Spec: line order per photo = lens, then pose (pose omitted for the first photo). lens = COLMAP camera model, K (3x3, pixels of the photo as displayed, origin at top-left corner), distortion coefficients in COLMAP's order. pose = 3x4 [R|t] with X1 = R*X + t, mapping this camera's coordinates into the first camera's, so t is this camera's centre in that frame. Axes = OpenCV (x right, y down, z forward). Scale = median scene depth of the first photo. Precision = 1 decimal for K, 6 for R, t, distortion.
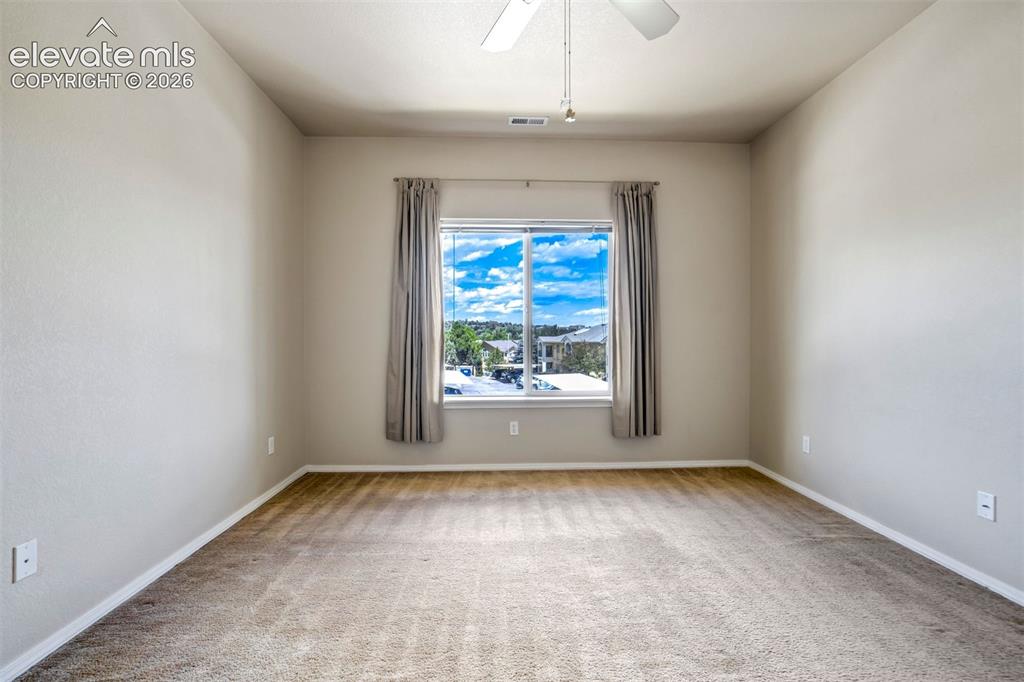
lens RADIAL K [[480.7, 0, 510.6], [0, 480.7, 346.1], [0, 0, 1]] dist [-0.037978, 0.019862]
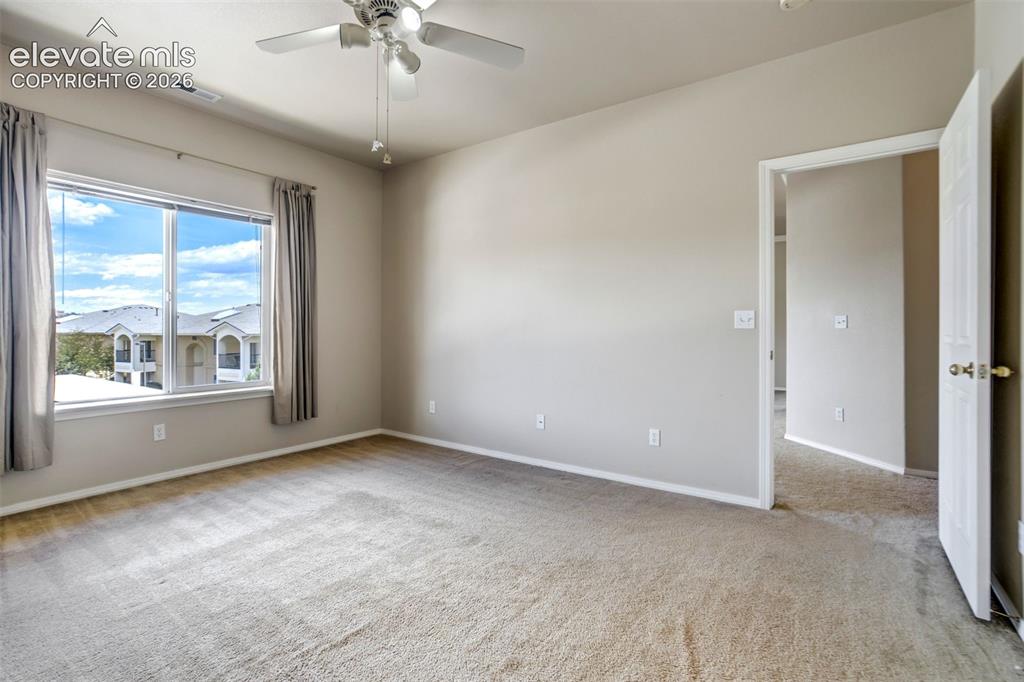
lens RADIAL K [[480.6, 0, 509.4], [0, 480.6, 328.3], [0, 0, 1]] dist [-0.037414, 0.021363]
pose [[0.614594, 0.004753, 0.788829, -0.291572], [0.009071, 0.999873, -0.013091, 0.000286], [-0.788792, 0.015201, 0.614473, -0.025795]]
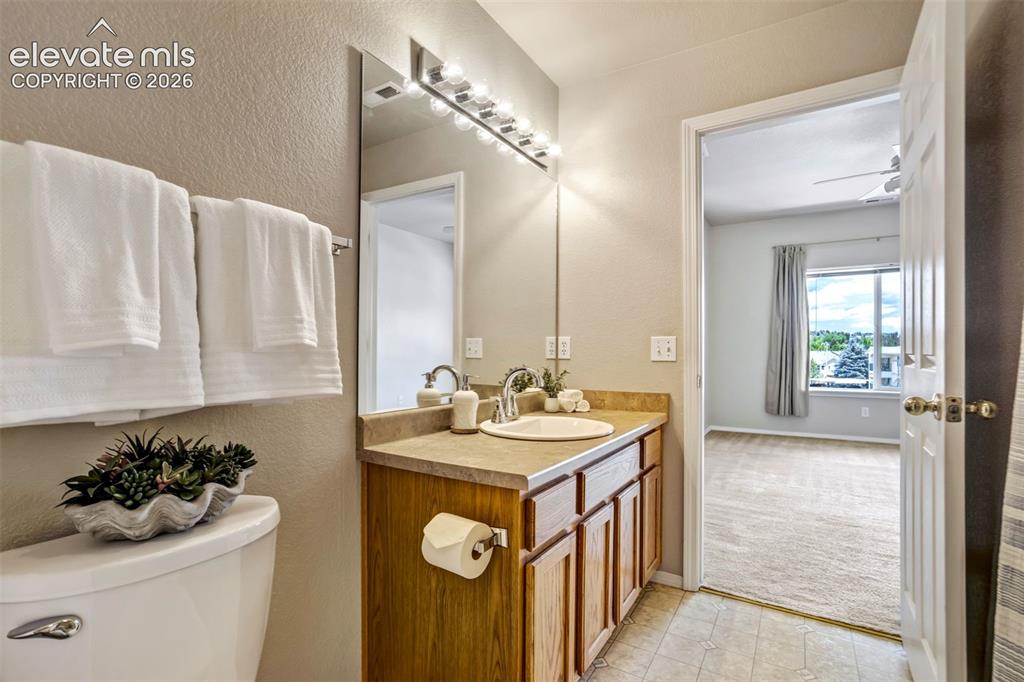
lens RADIAL K [[480.7, 0, 510.6], [0, 480.7, 346.1], [0, 0, 1]] dist [-0.037978, 0.019862]
pose [[0.831810, 0.000947, -0.555059, -0.092644], [-0.012433, 0.999779, -0.016926, 0.012613], [0.554921, 0.020980, 0.831639, -0.780218]]
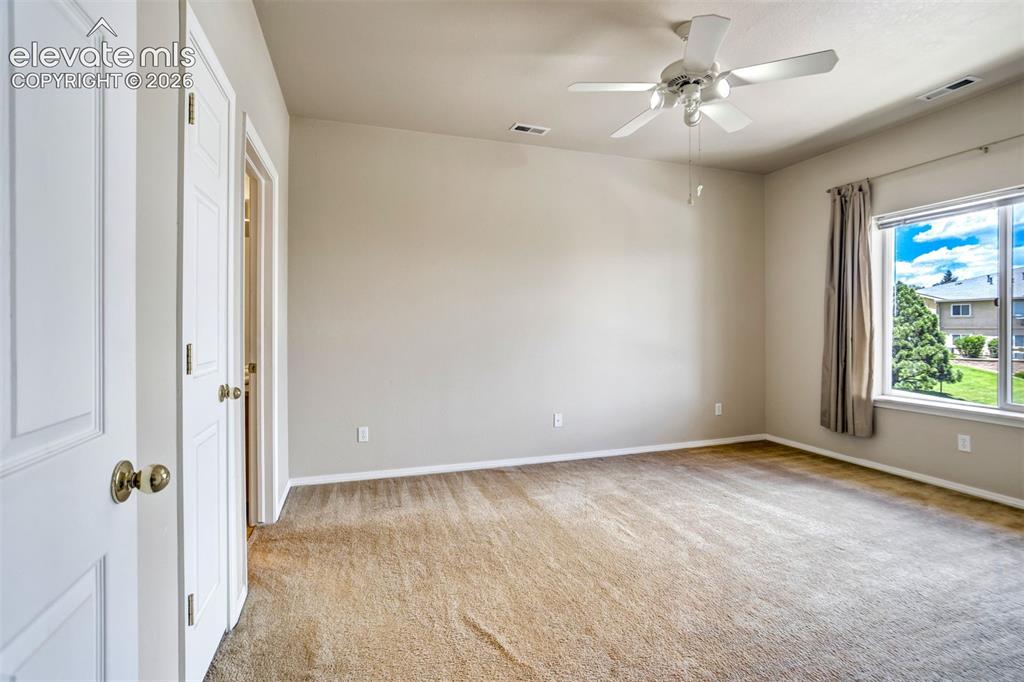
lens RADIAL K [[480.6, 0, 509.4], [0, 480.6, 328.3], [0, 0, 1]] dist [-0.037414, 0.021363]
pose [[0.276907, 0.003286, -0.960891, 0.612153], [-0.009736, 0.999952, 0.000614, -0.025953], [0.960847, 0.009186, 0.276926, -0.005292]]
